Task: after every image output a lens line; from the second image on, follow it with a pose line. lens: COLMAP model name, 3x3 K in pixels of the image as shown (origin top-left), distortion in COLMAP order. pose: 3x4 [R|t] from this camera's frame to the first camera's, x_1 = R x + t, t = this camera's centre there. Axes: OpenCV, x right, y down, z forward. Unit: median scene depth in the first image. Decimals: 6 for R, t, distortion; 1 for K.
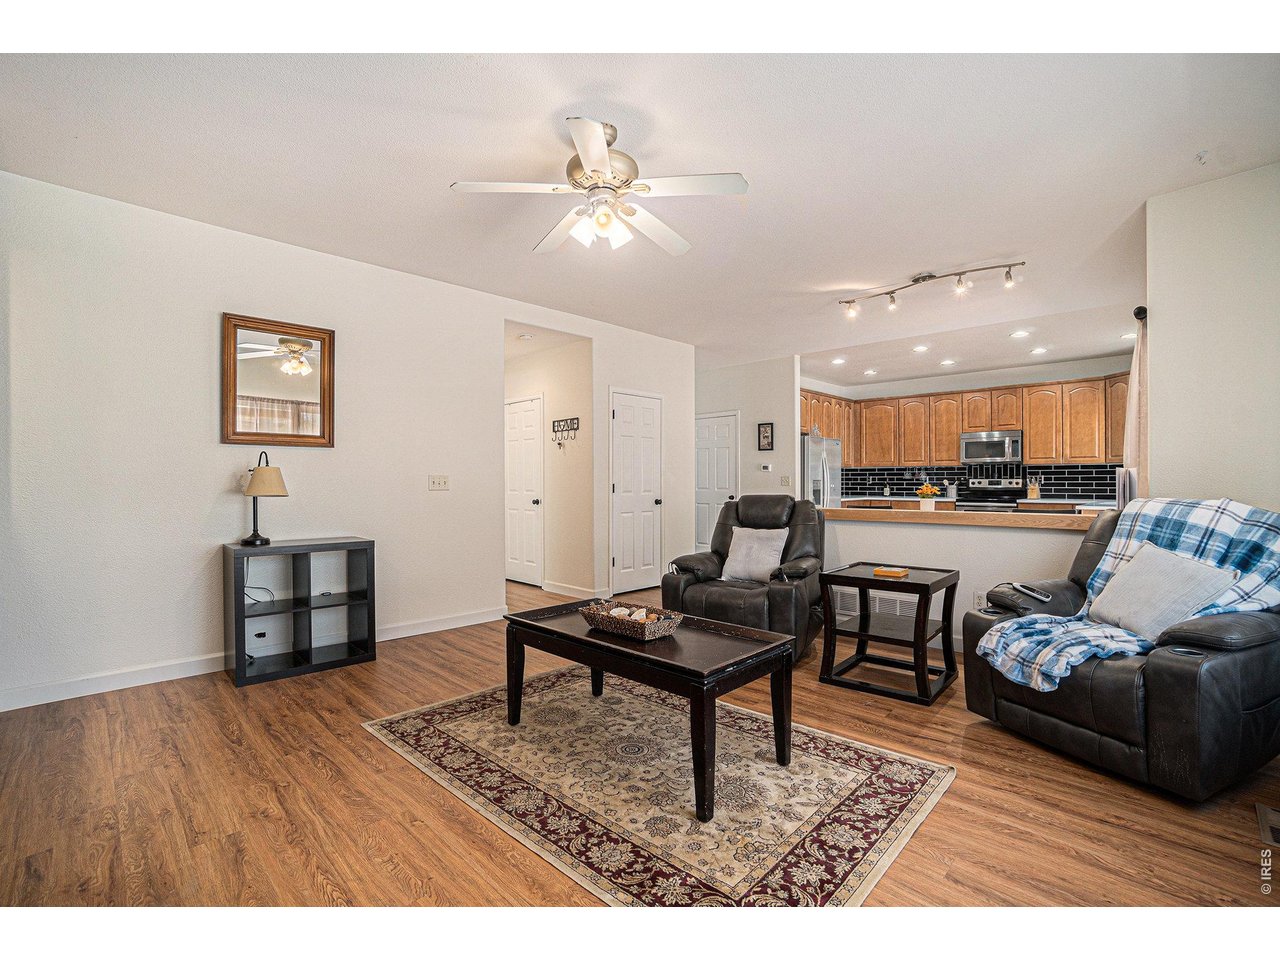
lens RADIAL K [[578.7, 0, 645.9], [0, 578.7, 489.4], [0, 0, 1]] dist [-0.042243, -0.000279]
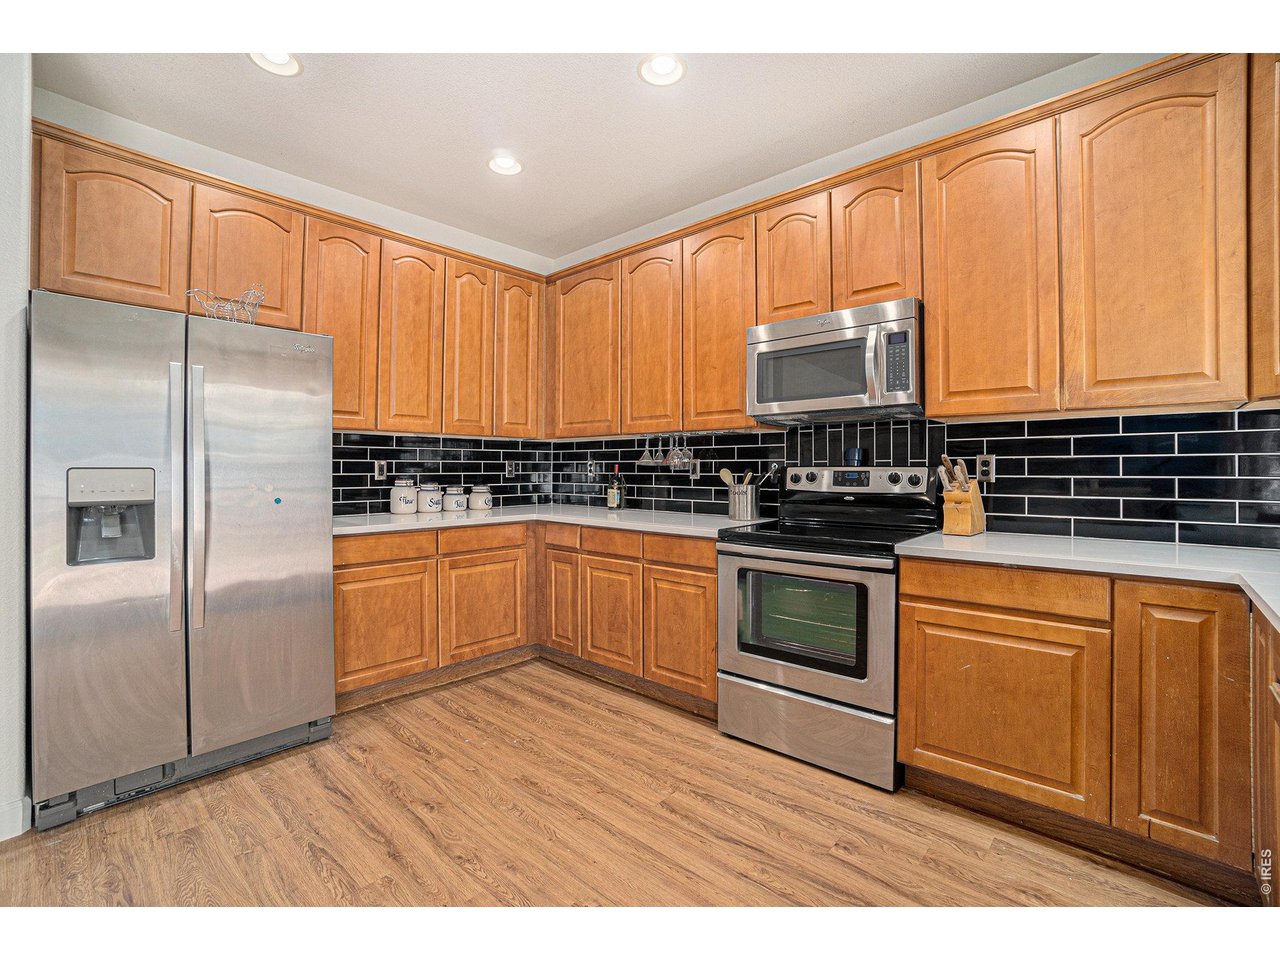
lens RADIAL K [[578.7, 0, 634.5], [0, 578.7, 469.3], [0, 0, 1]] dist [-0.042243, -0.000279]
pose [[0.999572, 0.010362, 0.027362, 0.481890], [-0.009785, 0.999729, -0.021144, -0.008509], [-0.027574, 0.020867, 0.999402, 0.675576]]
